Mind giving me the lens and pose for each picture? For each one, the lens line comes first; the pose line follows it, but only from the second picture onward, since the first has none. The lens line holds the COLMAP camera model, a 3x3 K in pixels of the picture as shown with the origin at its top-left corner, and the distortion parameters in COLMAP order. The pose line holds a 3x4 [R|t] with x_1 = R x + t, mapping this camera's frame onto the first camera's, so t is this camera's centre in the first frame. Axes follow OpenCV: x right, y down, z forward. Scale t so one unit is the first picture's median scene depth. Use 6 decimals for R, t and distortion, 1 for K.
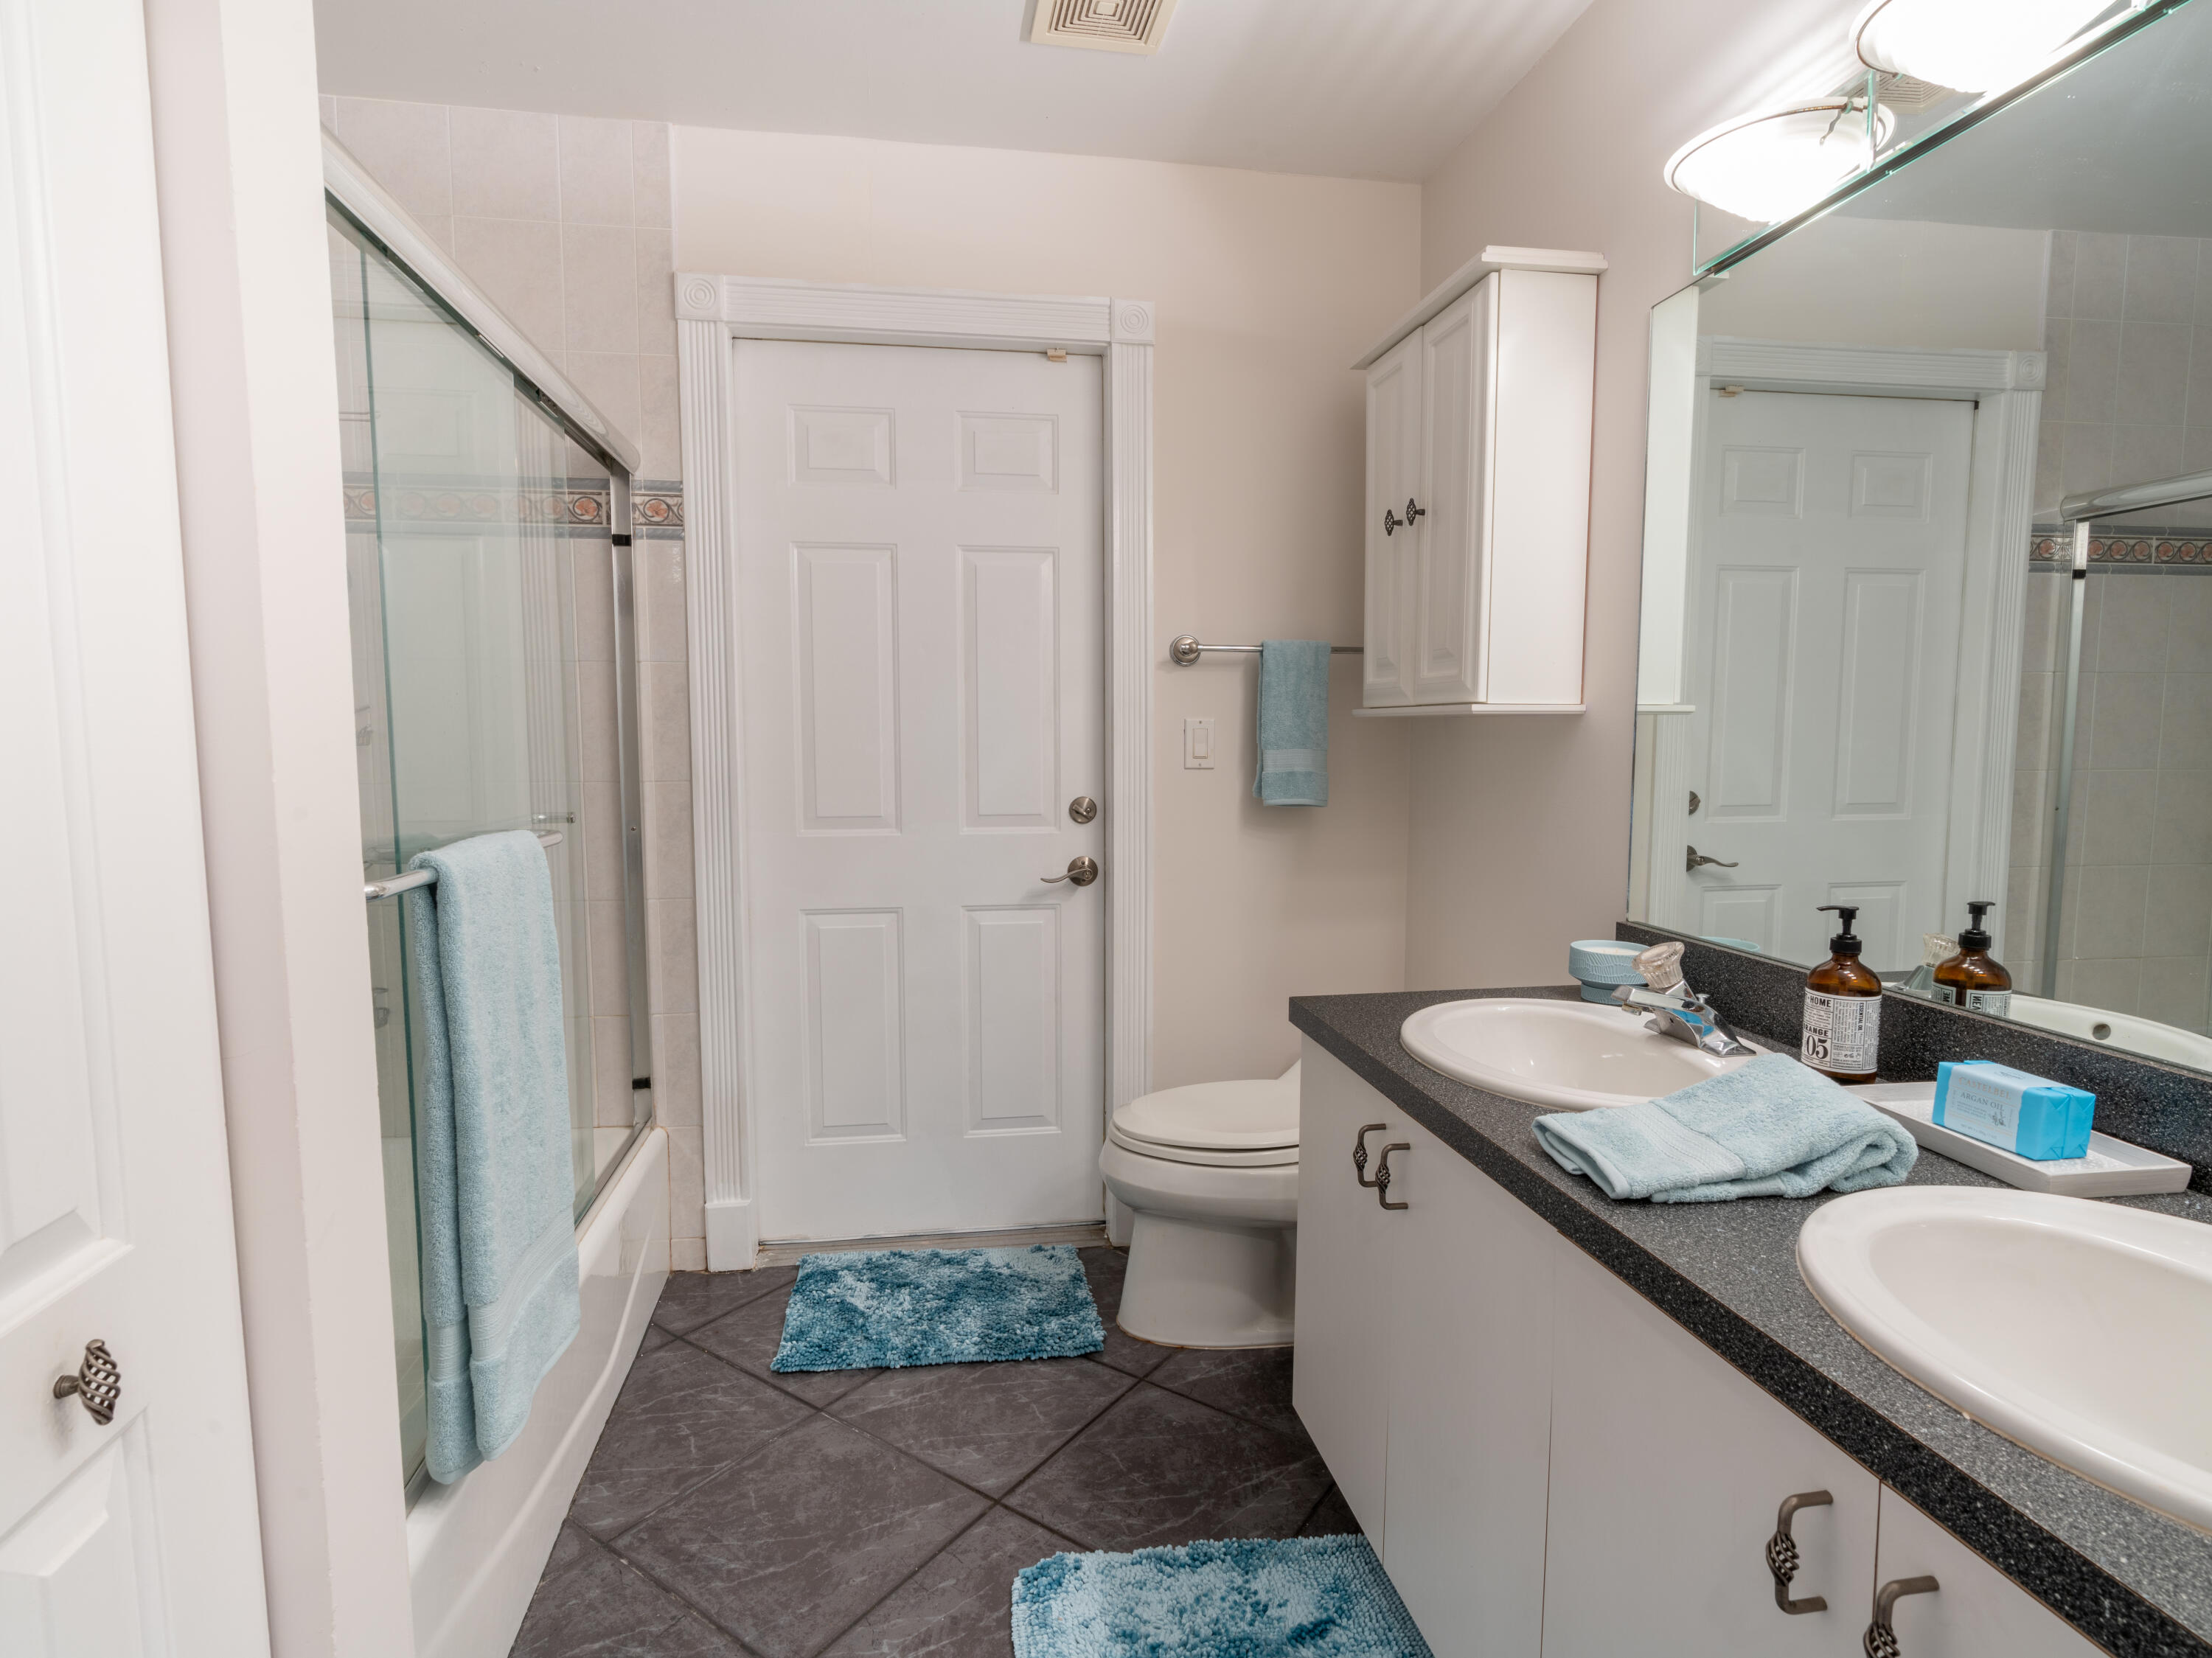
lens RADIAL K [[1140.0, 0, 1099.8], [0, 1140.0, 800.4], [0, 0, 1]] dist [-0.013660, 0.005504]
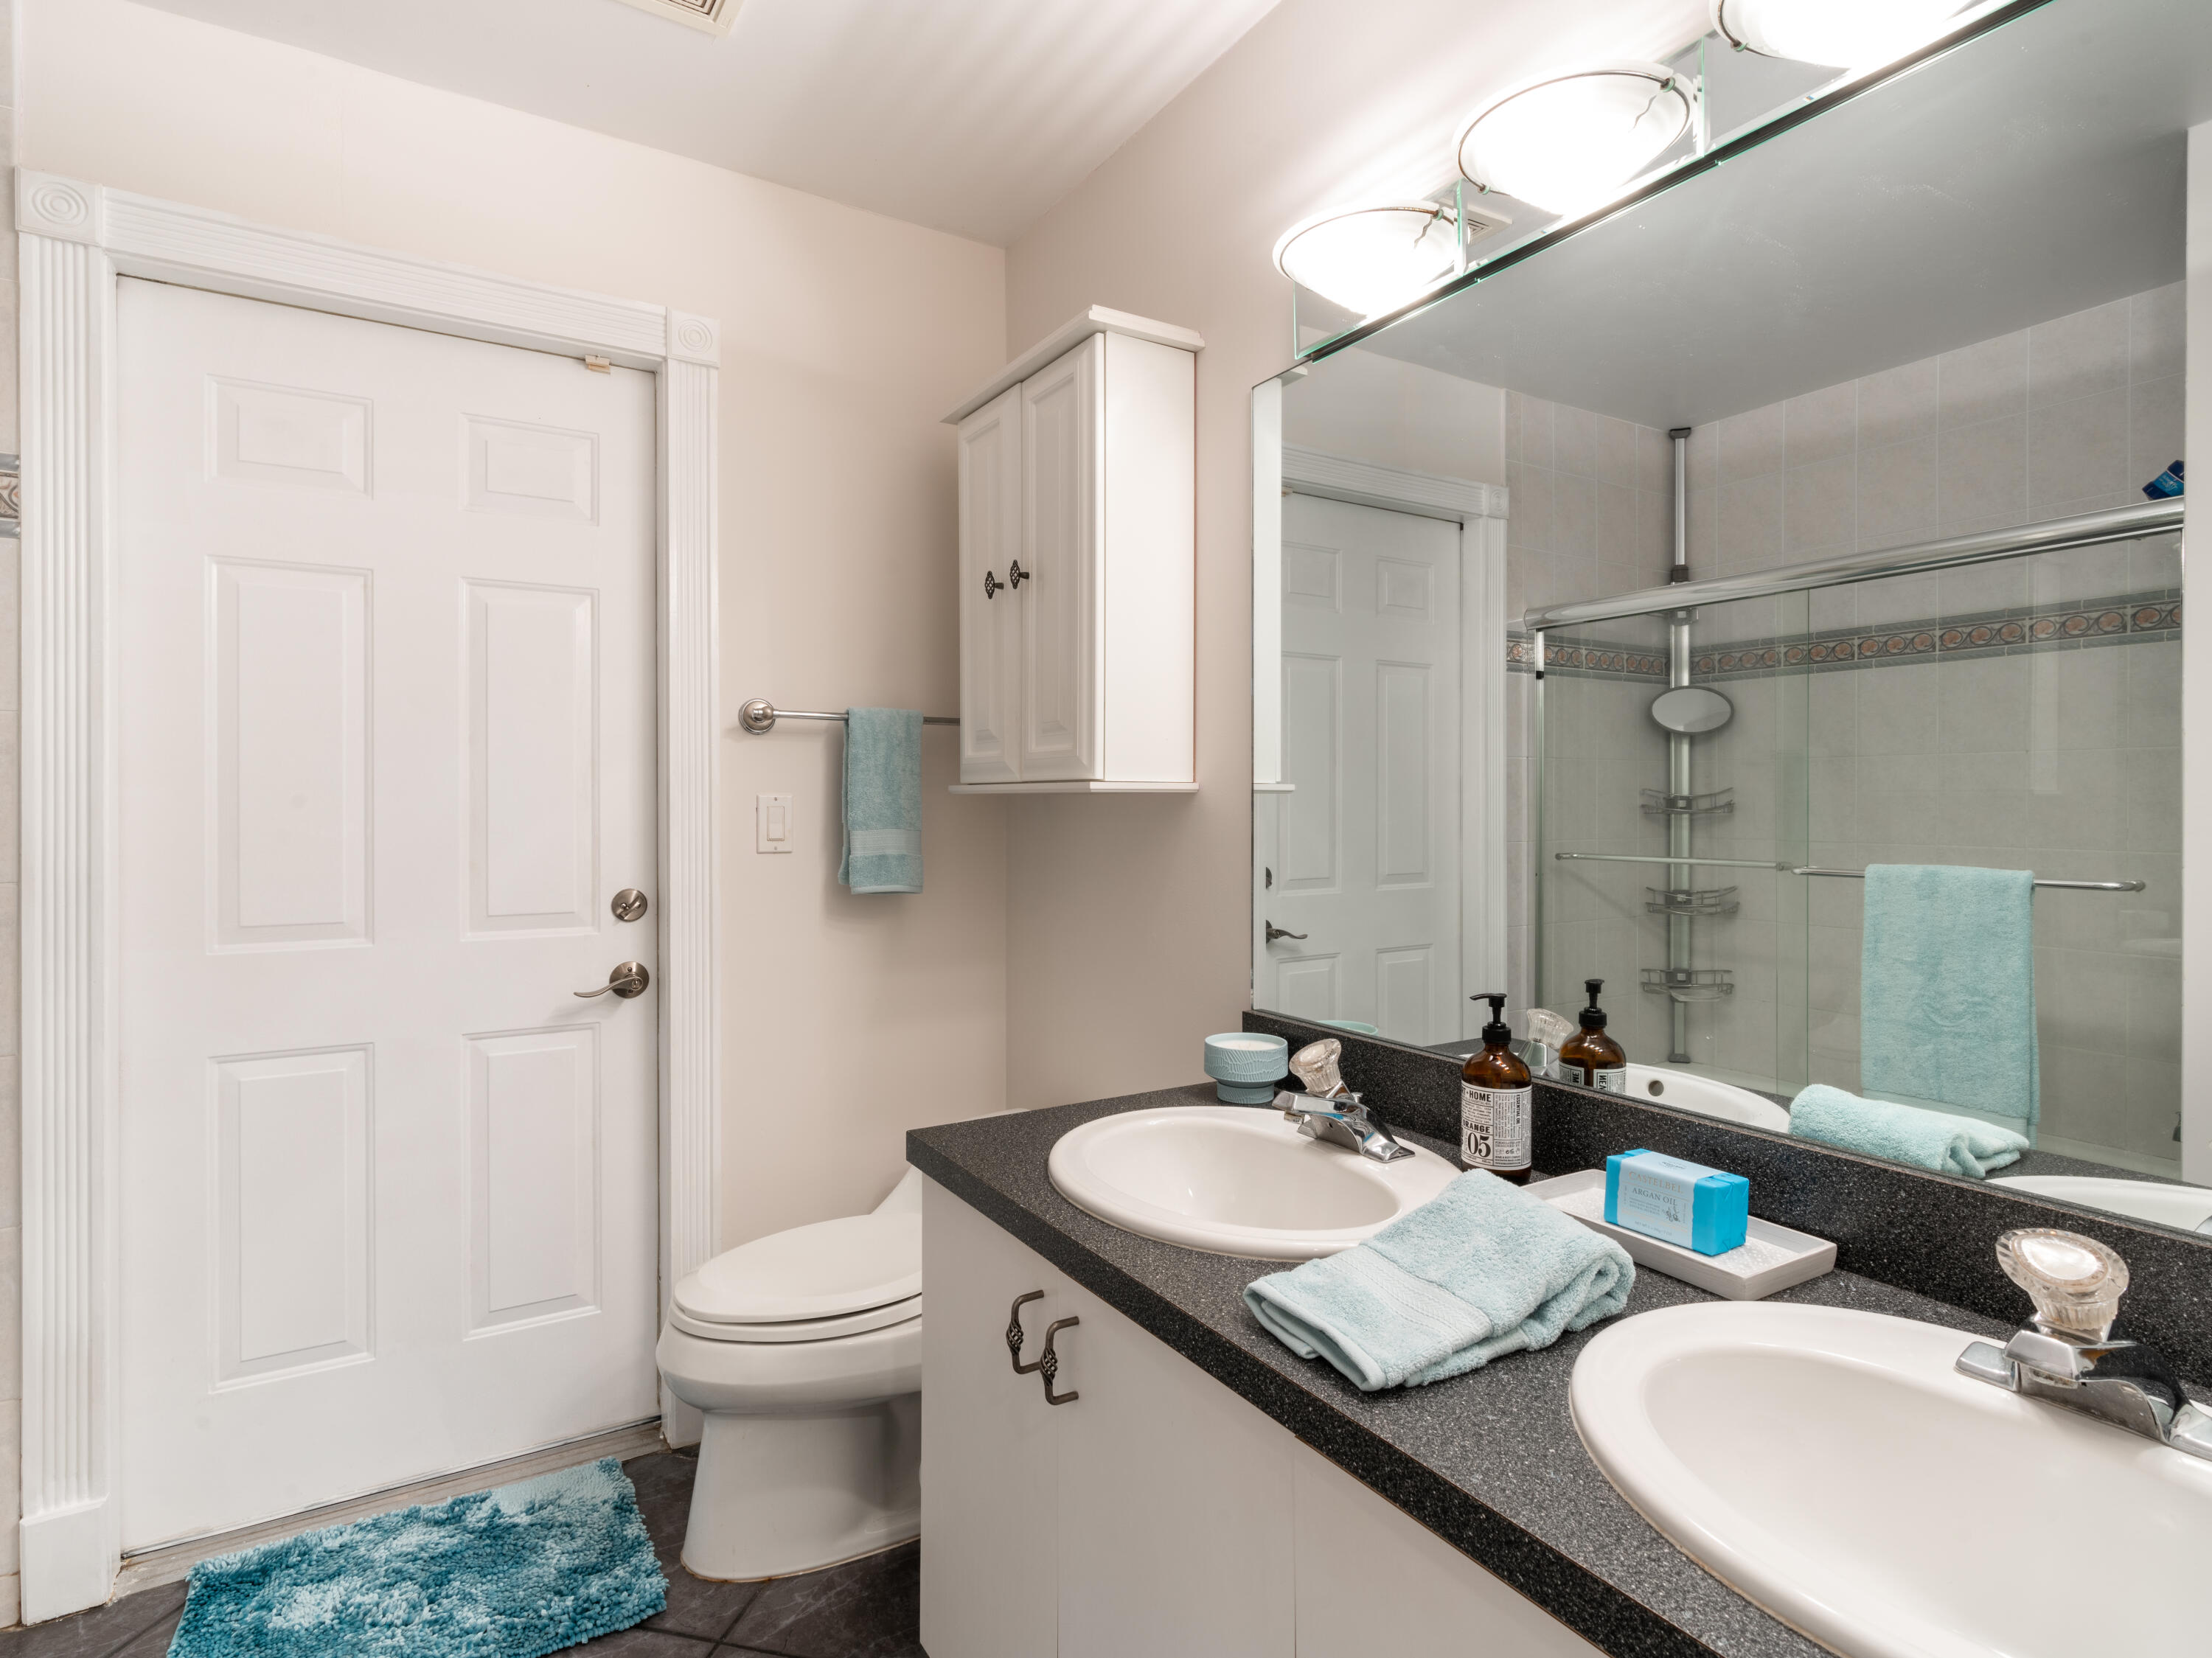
lens RADIAL K [[1140.0, 0, 1099.8], [0, 1140.0, 800.4], [0, 0, 1]] dist [-0.013660, 0.005504]
pose [[0.925061, 0.002366, 0.379811, -0.016081], [0.021885, 0.997987, -0.059520, -0.013137], [-0.379187, 0.063372, 0.923147, 0.132453]]
